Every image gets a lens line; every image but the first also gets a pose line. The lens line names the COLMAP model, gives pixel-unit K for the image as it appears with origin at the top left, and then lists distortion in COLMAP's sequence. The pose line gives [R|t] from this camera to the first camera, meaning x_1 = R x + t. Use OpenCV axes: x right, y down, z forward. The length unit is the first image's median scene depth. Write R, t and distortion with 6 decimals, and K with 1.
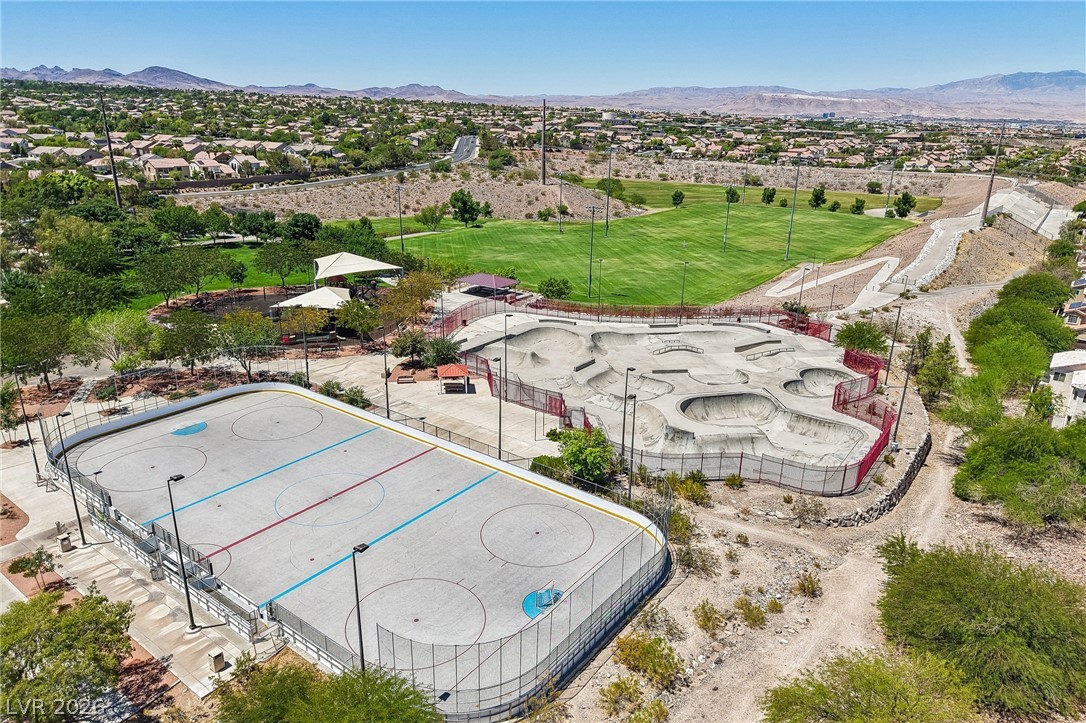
lens RADIAL K [[722.2, 0, 542.5], [0, 722.2, 366.9], [0, 0, 1]] dist [0.008902, -0.008624]
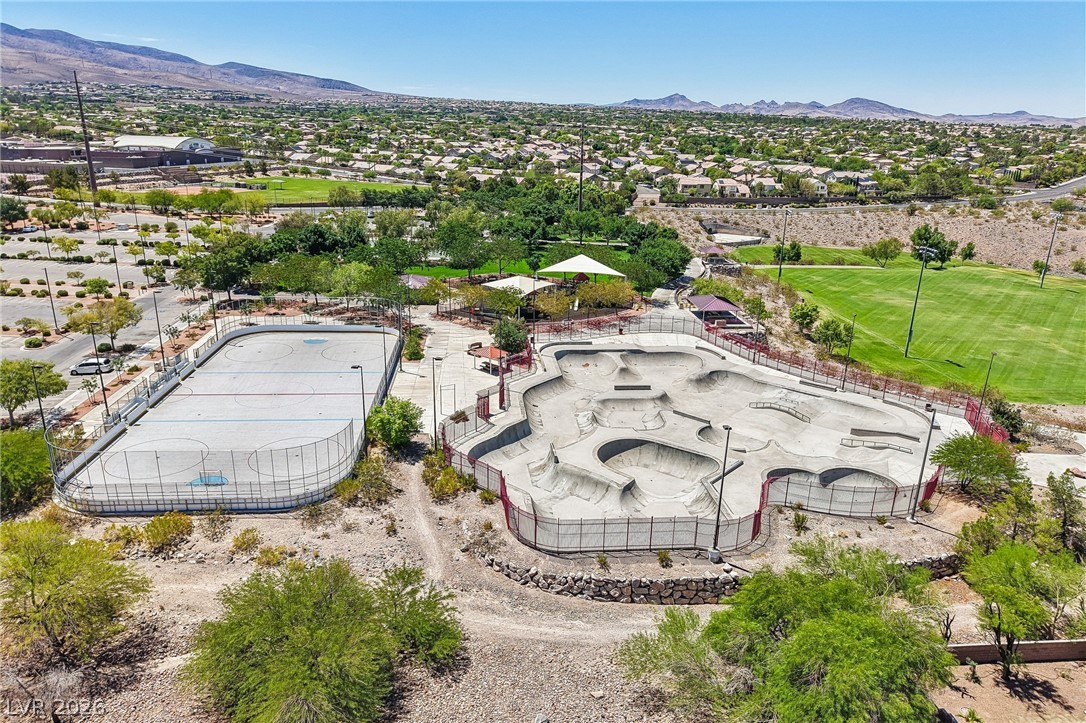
lens RADIAL K [[722.2, 0, 541.1], [0, 722.2, 365.9], [0, 0, 1]] dist [0.008902, -0.008624]
pose [[0.657243, 0.232658, -0.716869, 0.170817], [-0.259605, 0.962839, 0.074474, -0.018199], [0.707556, 0.137155, 0.693219, 0.062253]]
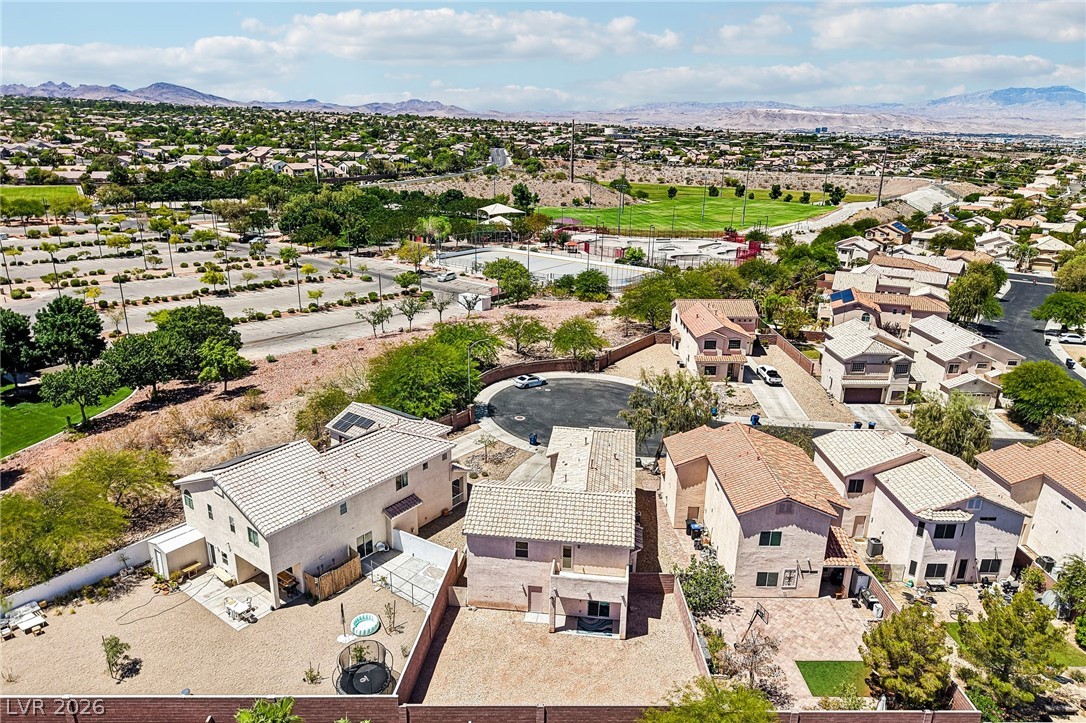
lens RADIAL K [[722.2, 0, 541.3], [0, 722.2, 367.3], [0, 0, 1]] dist [0.008902, -0.008624]
pose [[0.999998, -0.001085, 0.001838, -0.051859], [0.001118, 0.999840, -0.017840, 0.100827], [-0.001818, 0.017842, 0.999839, -0.295128]]
